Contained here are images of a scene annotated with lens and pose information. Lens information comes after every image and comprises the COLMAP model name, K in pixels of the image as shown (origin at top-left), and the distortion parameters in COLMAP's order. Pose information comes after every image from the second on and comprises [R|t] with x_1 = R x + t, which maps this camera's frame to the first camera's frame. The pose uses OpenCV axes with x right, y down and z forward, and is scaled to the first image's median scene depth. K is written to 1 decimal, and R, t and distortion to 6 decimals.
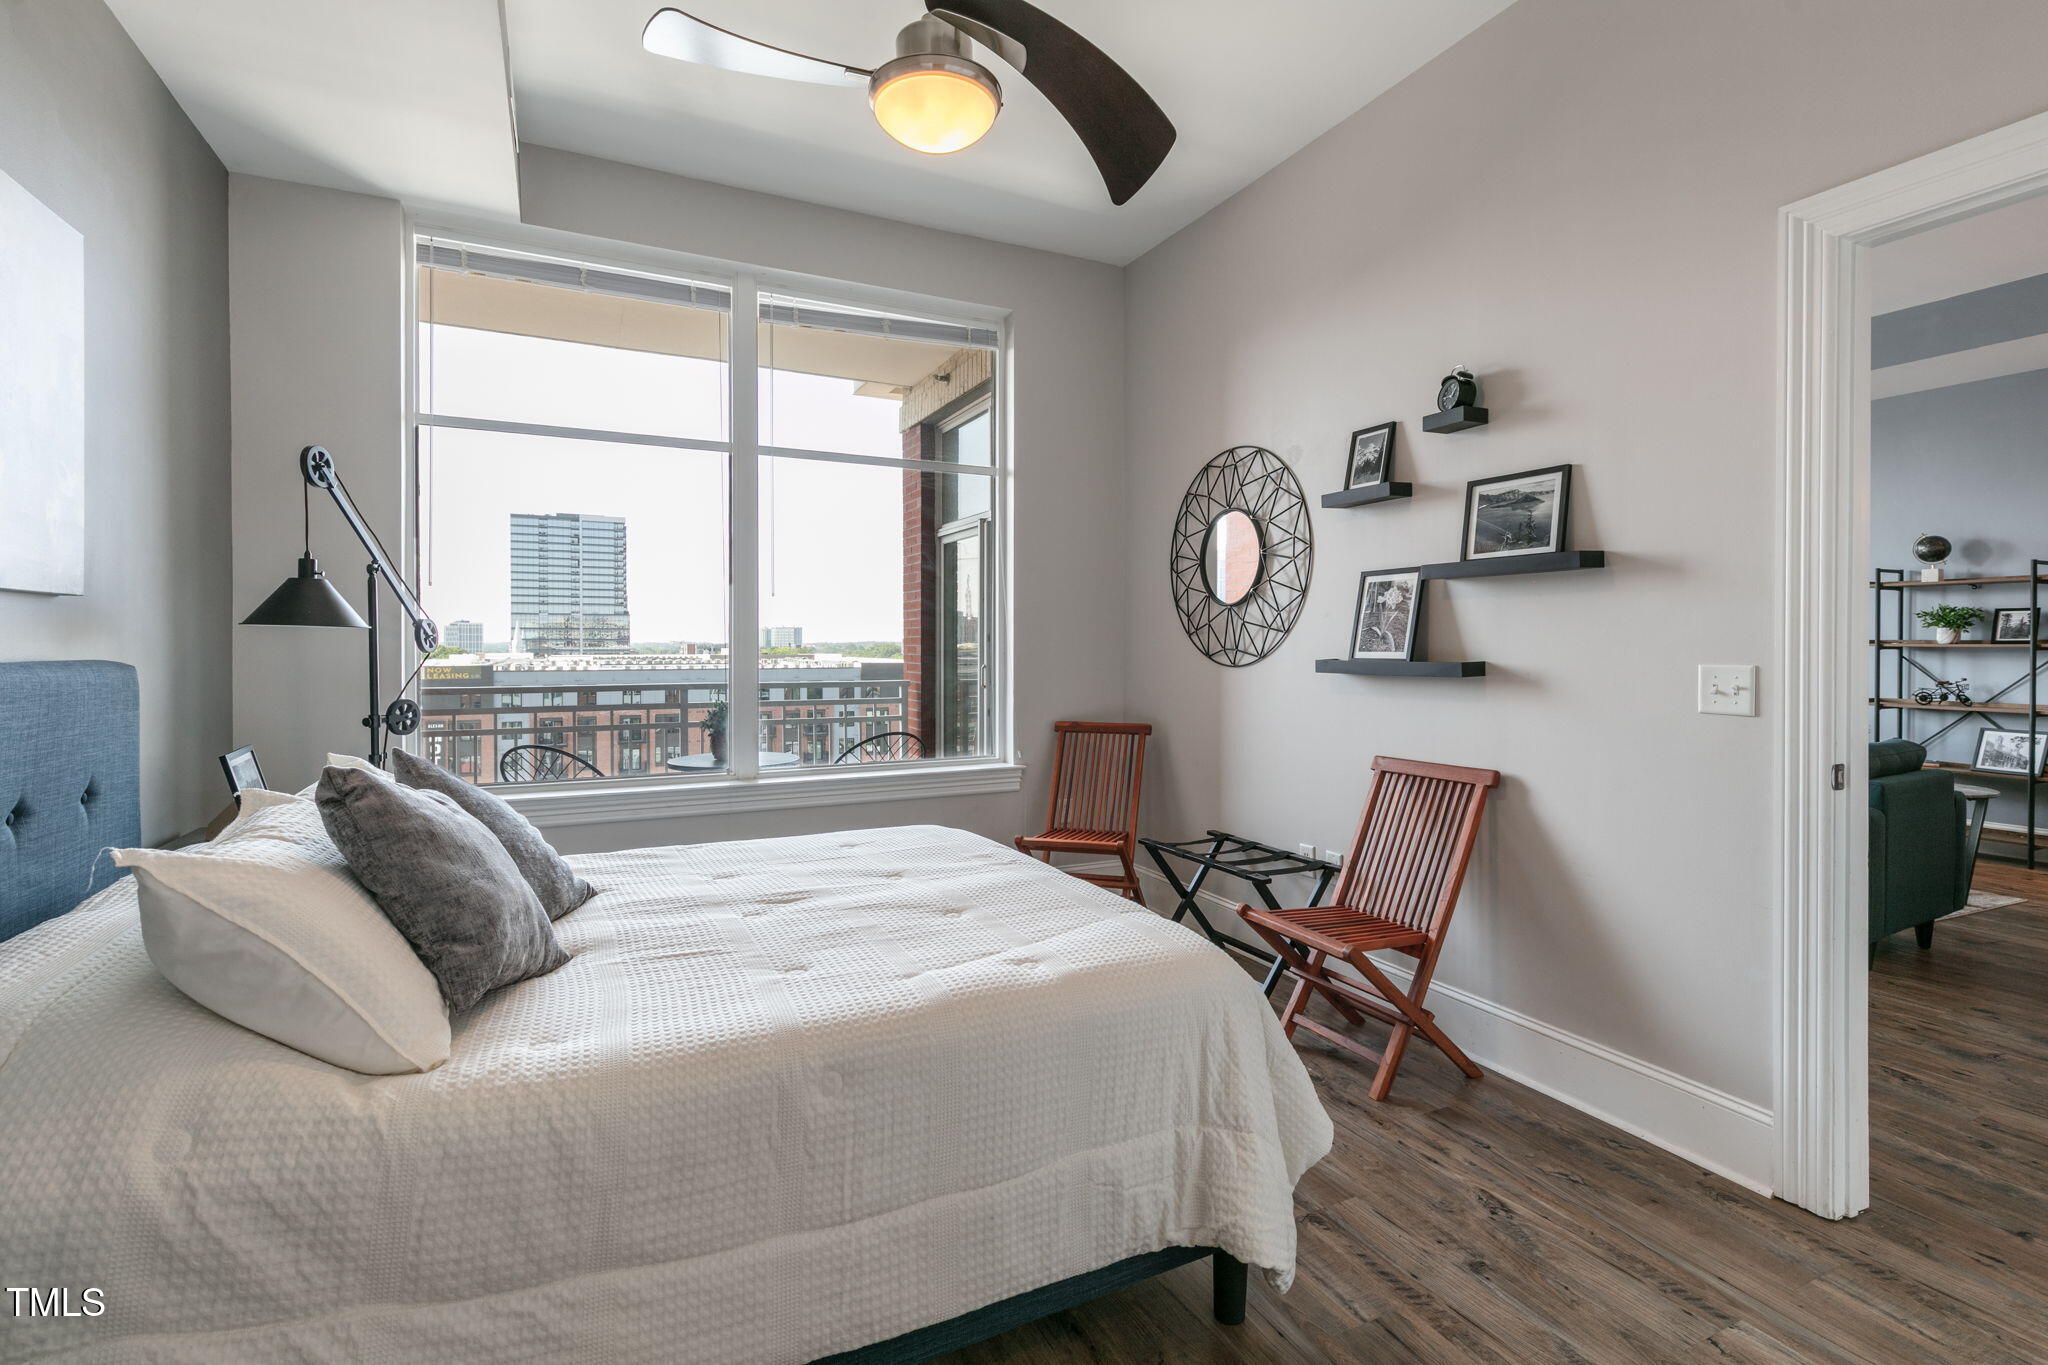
lens RADIAL K [[929.1, 0, 1029.2], [0, 929.1, 664.8], [0, 0, 1]] dist [0.000735, 0.000052]
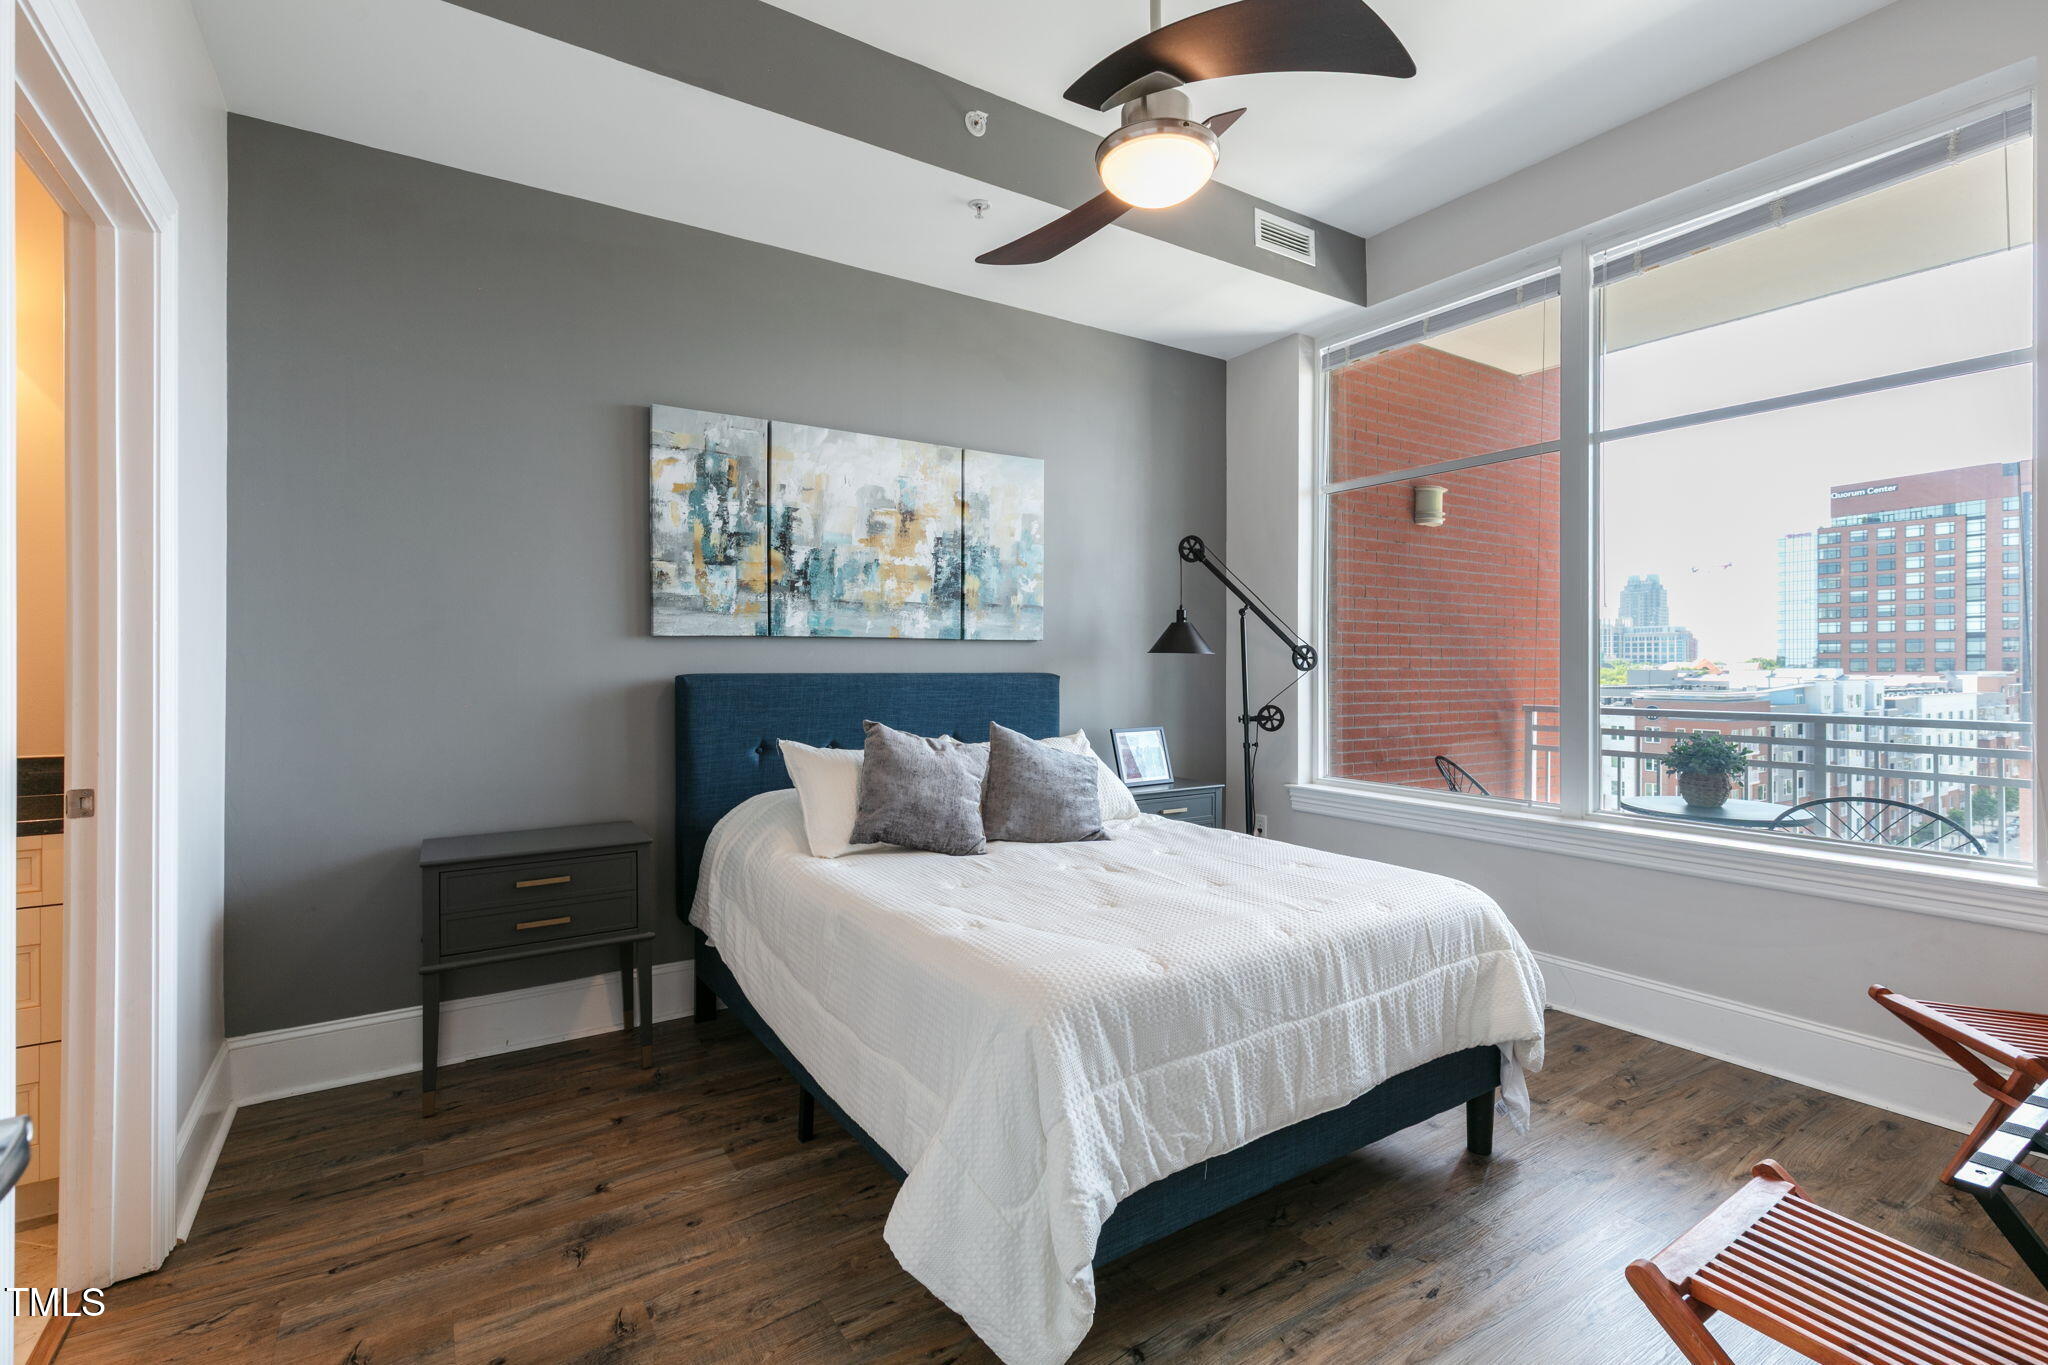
lens RADIAL K [[929.1, 0, 1024.3], [0, 929.1, 671.0], [0, 0, 1]] dist [0.000735, 0.000052]
pose [[0.123755, 0.003460, -0.992307, 0.622817], [-0.023240, 0.999730, 0.000587, -0.005863], [0.992041, 0.022988, 0.123802, 0.472724]]
